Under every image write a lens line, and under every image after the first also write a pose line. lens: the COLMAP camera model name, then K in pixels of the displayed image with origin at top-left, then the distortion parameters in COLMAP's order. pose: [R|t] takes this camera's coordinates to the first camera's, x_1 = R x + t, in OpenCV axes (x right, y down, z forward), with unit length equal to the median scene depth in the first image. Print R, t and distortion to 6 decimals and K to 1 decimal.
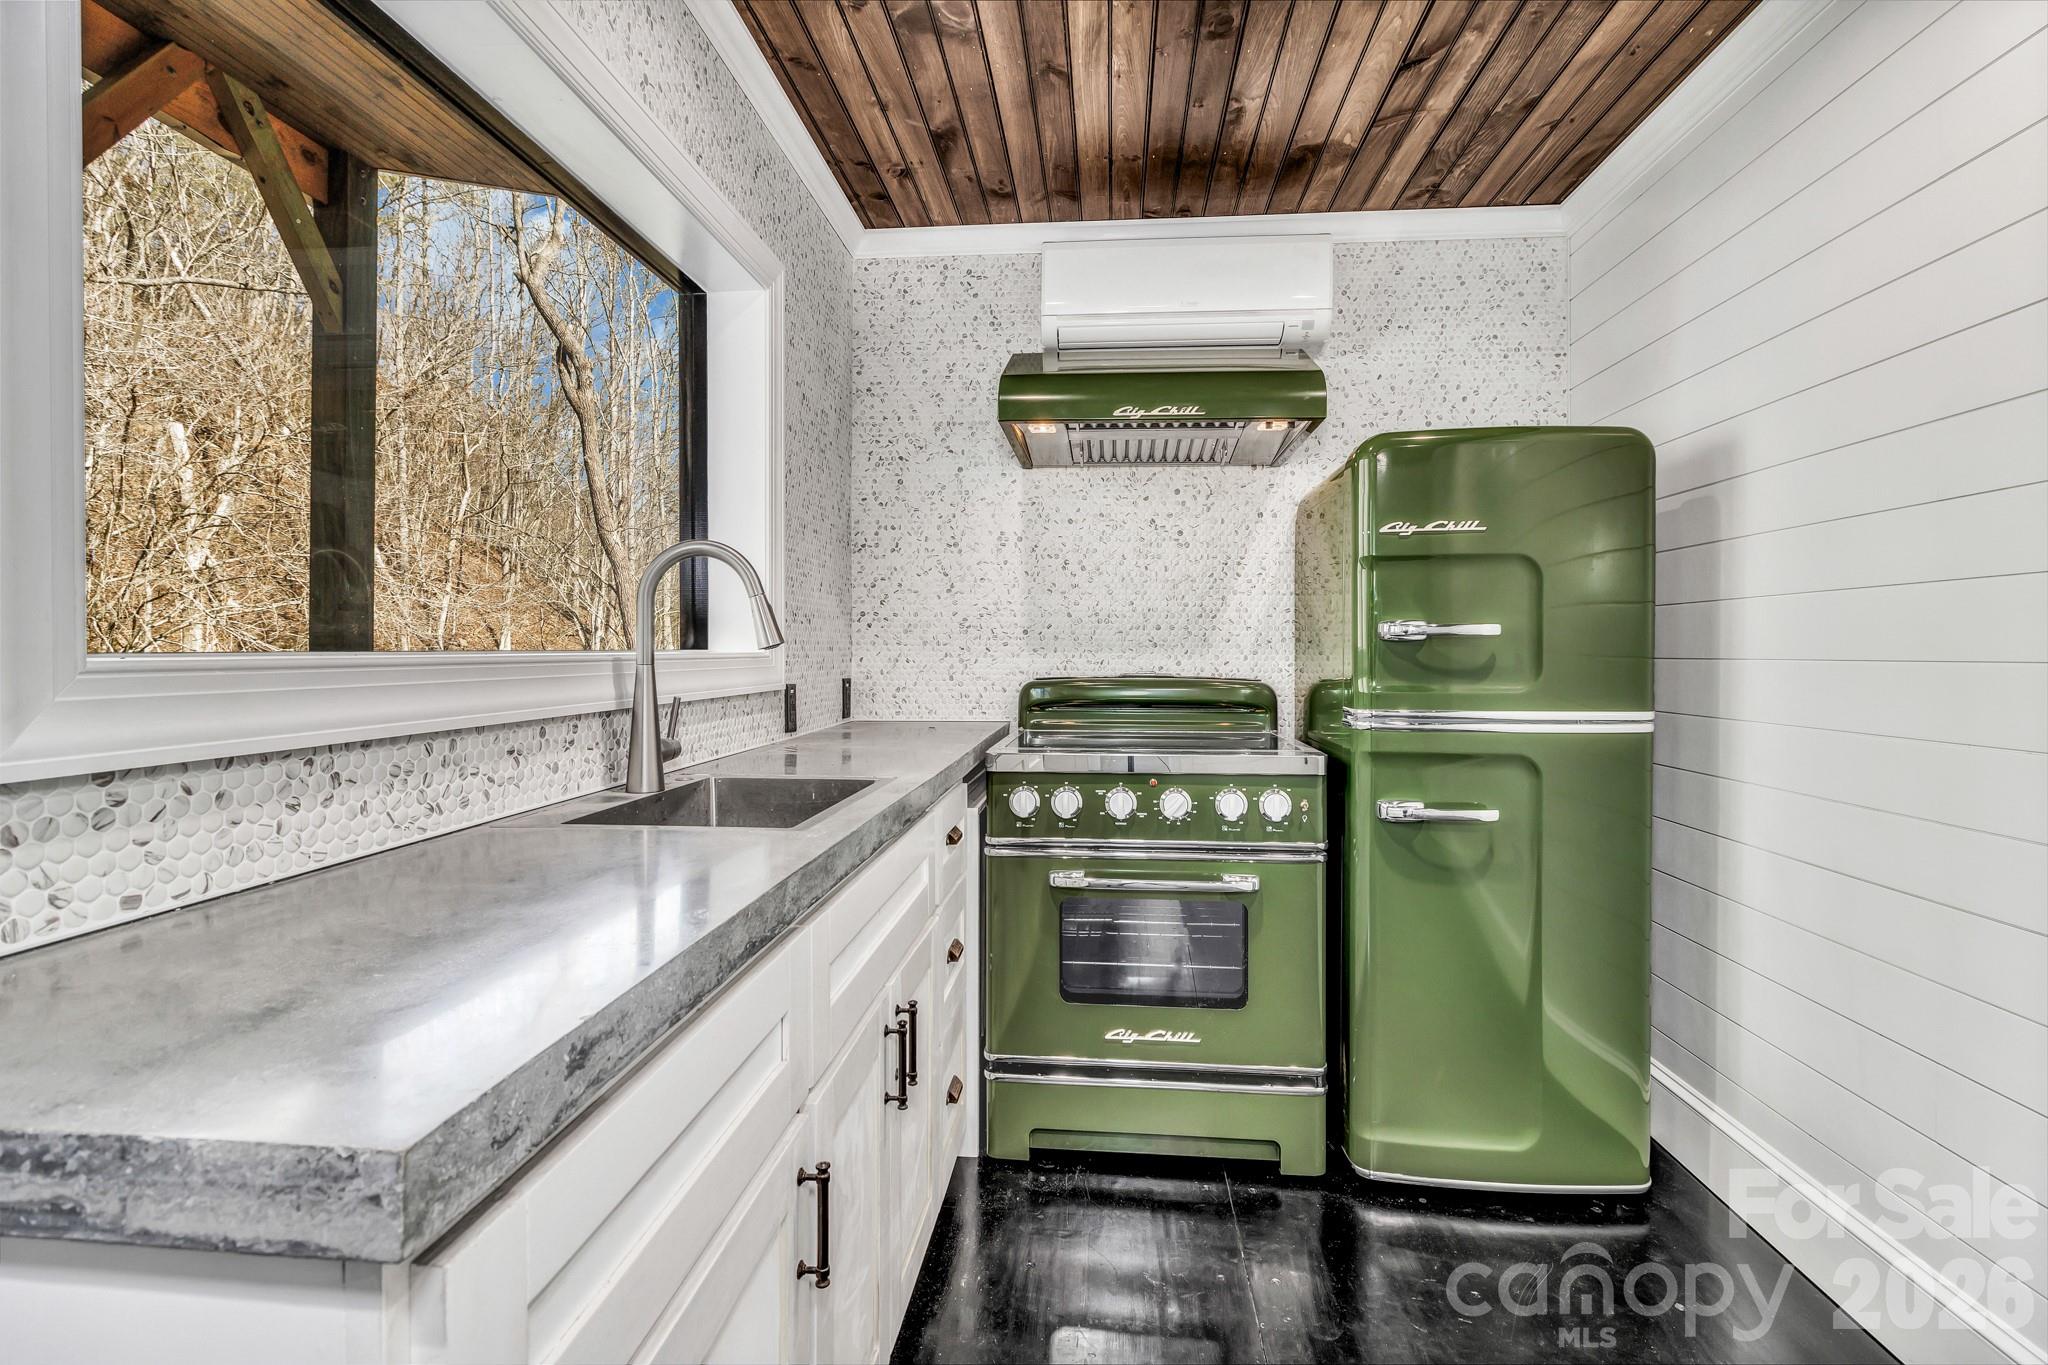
lens RADIAL K [[942.3, 0, 1027.6], [0, 942.3, 656.3], [0, 0, 1]] dist [0.000231, 0.002711]
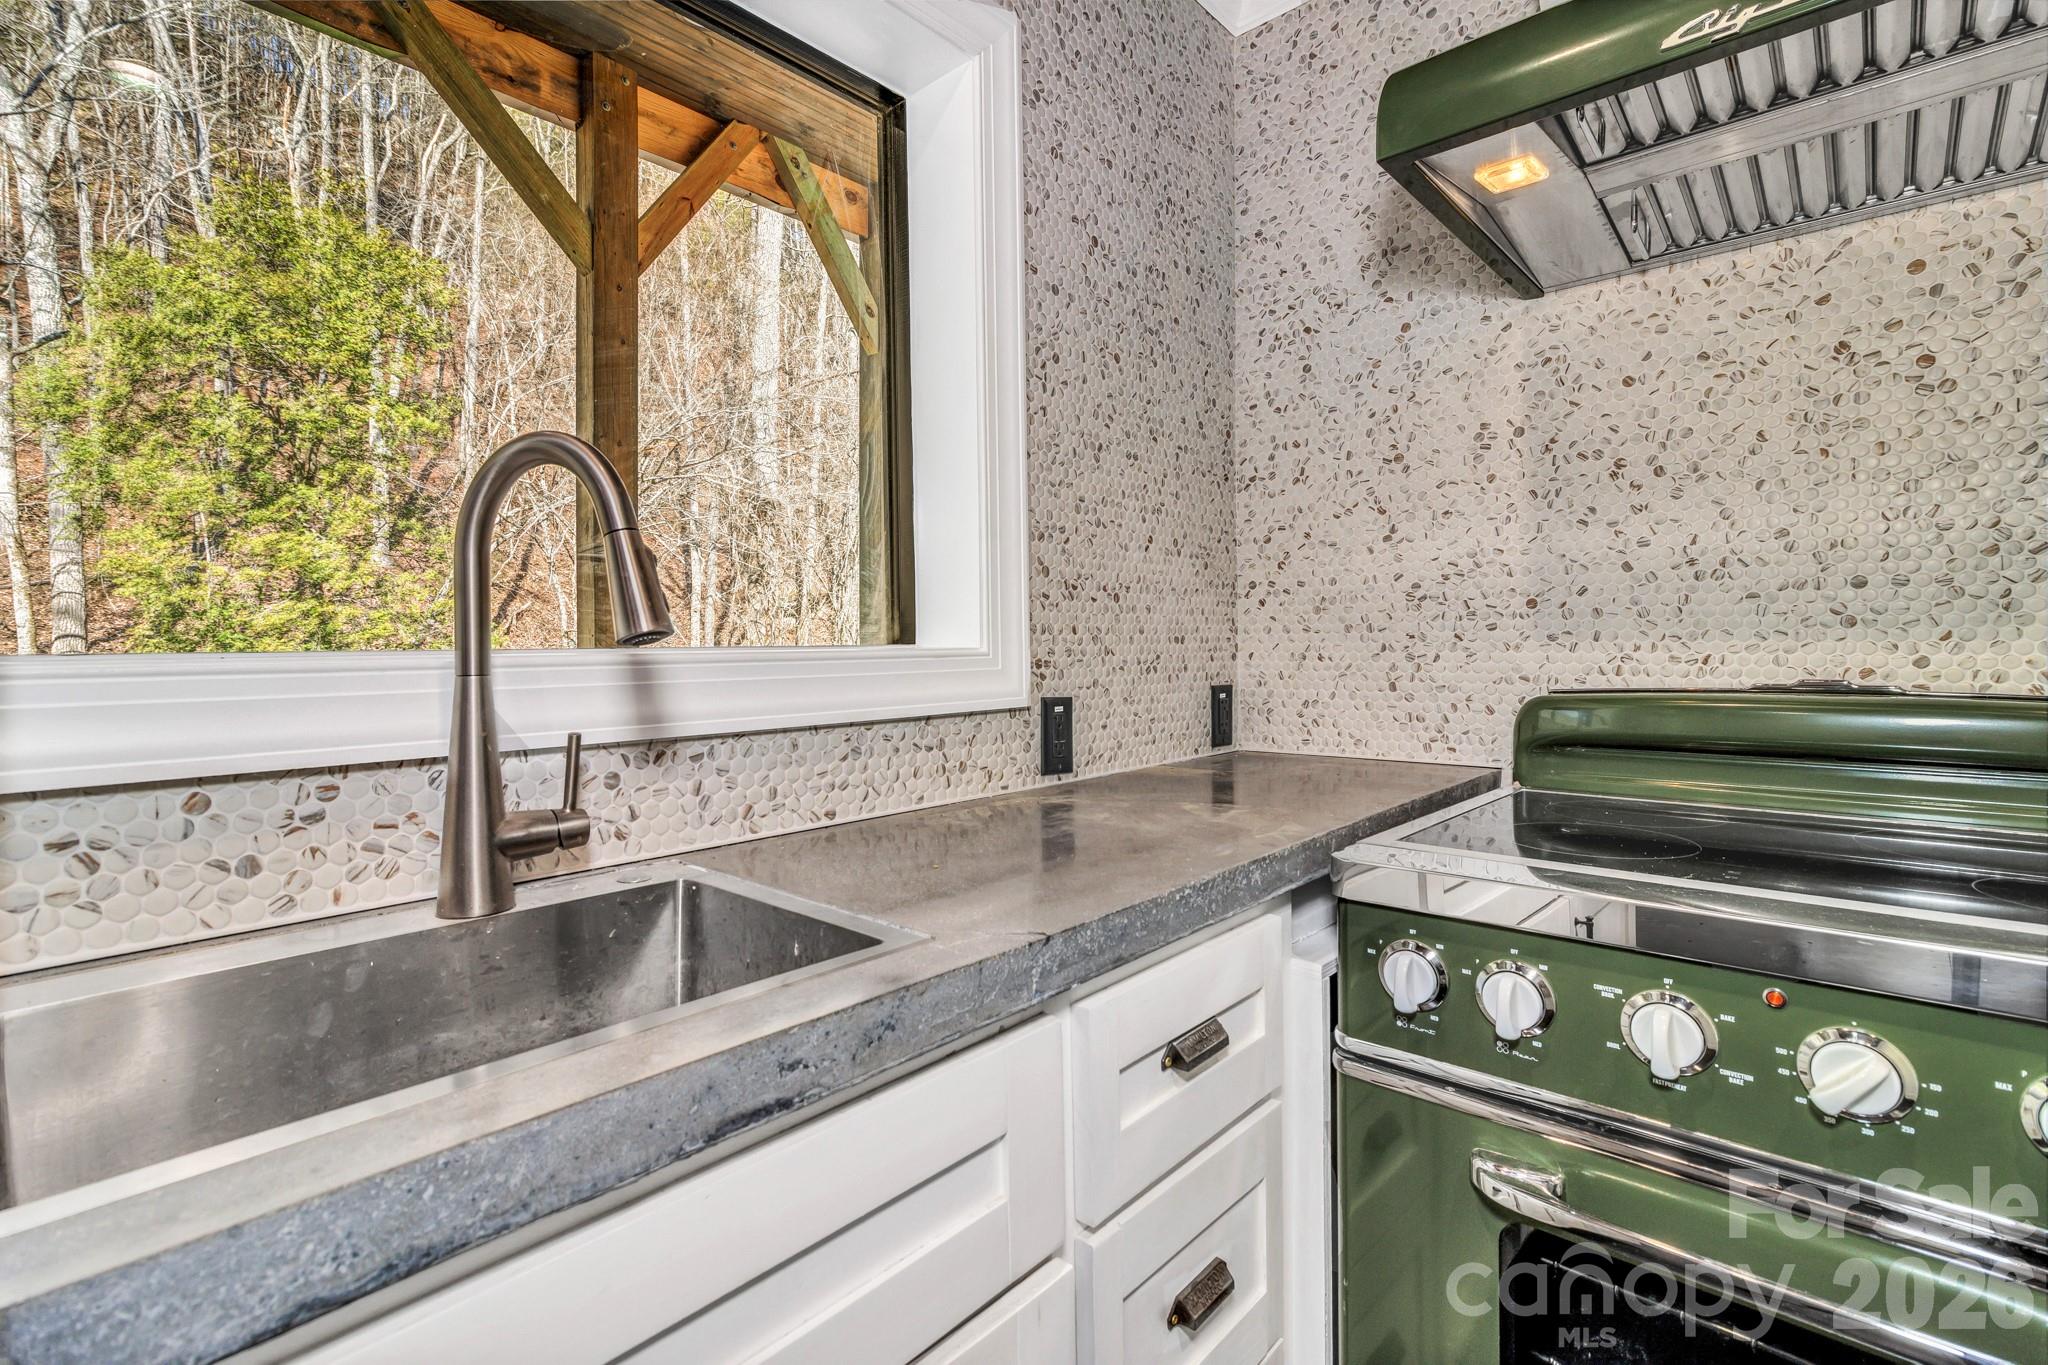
lens RADIAL K [[942.3, 0, 1027.6], [0, 942.3, 656.3], [0, 0, 1]] dist [0.000231, 0.002711]
pose [[0.800466, -0.004003, -0.599365, 0.093473], [0.008912, 0.999947, 0.005224, -0.001061], [0.599312, -0.009523, 0.800459, 0.414798]]
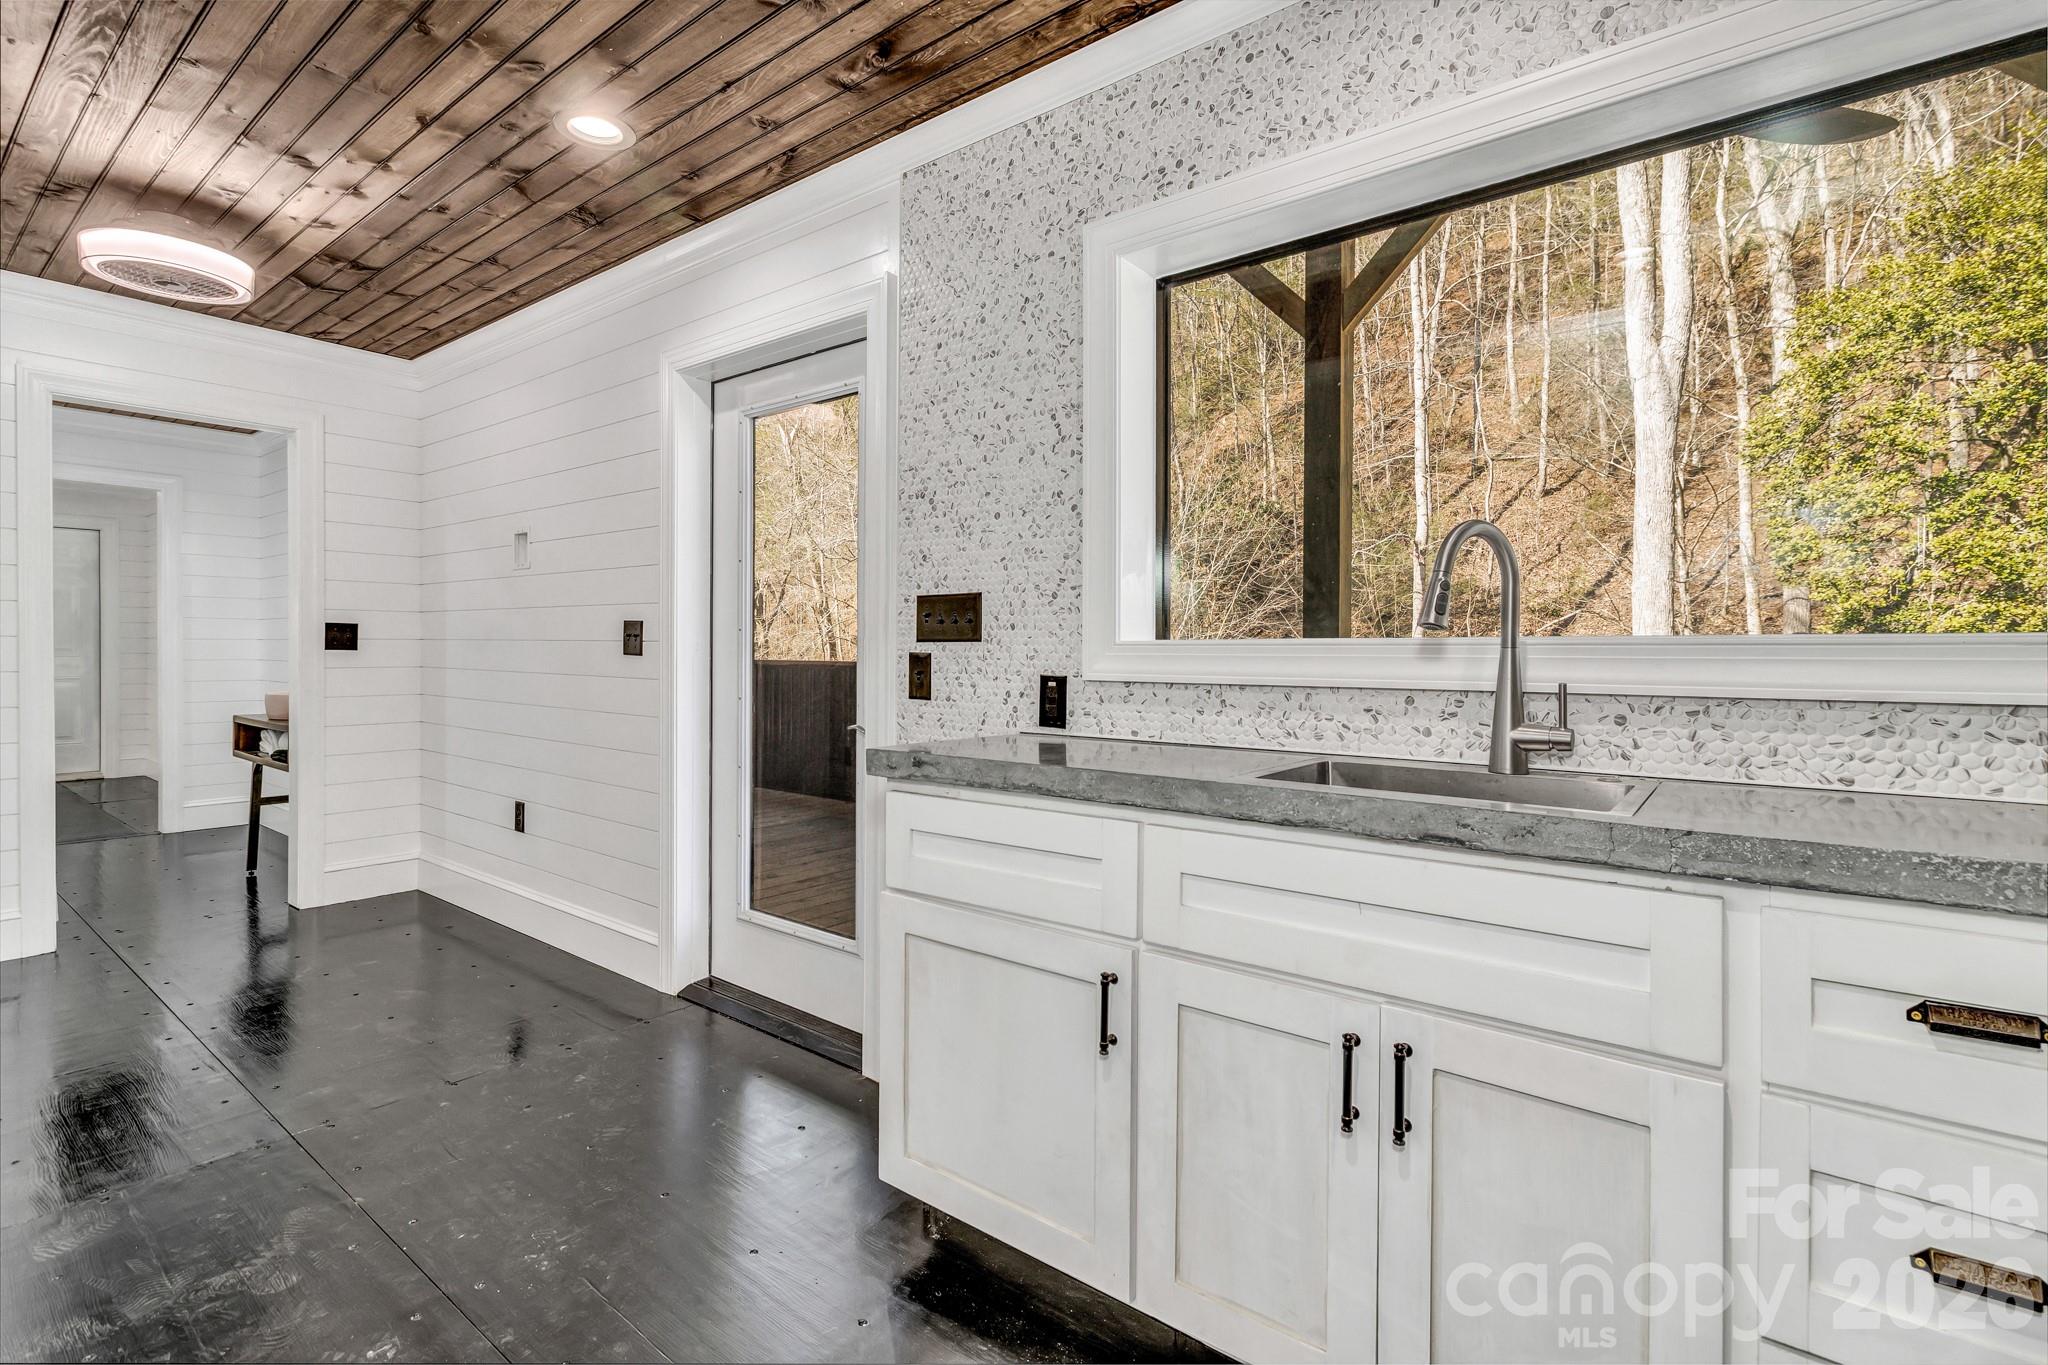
lens RADIAL K [[942.3, 0, 1027.6], [0, 942.3, 656.3], [0, 0, 1]] dist [0.000231, 0.002711]
pose [[-0.537936, -0.002654, -0.842982, 0.397045], [-0.012851, 0.999905, 0.005053, 0.010642], [0.842888, 0.013551, -0.537919, 0.605656]]
